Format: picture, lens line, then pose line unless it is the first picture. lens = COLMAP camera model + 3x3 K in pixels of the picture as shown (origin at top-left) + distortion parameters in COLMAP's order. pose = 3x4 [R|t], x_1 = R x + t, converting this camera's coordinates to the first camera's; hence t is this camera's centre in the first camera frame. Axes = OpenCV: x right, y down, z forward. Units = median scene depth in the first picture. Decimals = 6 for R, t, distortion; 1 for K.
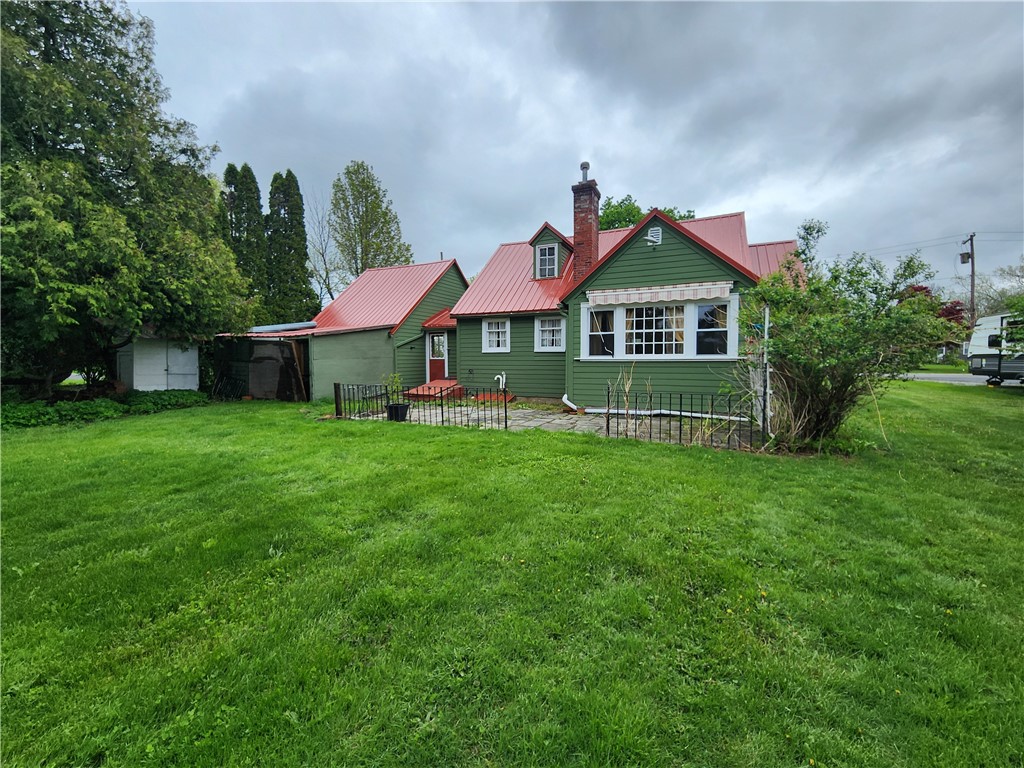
lens RADIAL K [[424.1, 0, 510.9], [0, 424.1, 378.8], [0, 0, 1]] dist [0.000201, 0.000612]
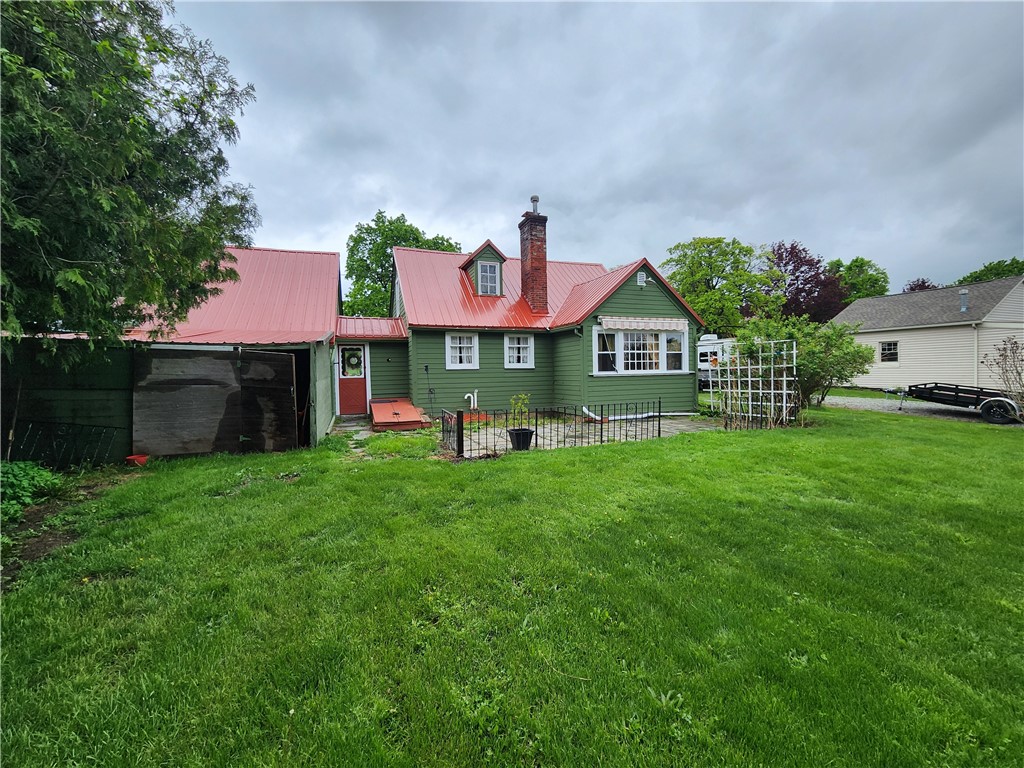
lens RADIAL K [[424.1, 0, 510.9], [0, 424.1, 378.8], [0, 0, 1]] dist [0.000201, 0.000612]
pose [[0.698233, -0.020962, 0.715563, -0.816782], [0.047877, 0.998701, -0.017461, -0.026489], [-0.714267, 0.046451, 0.698330, 0.369382]]
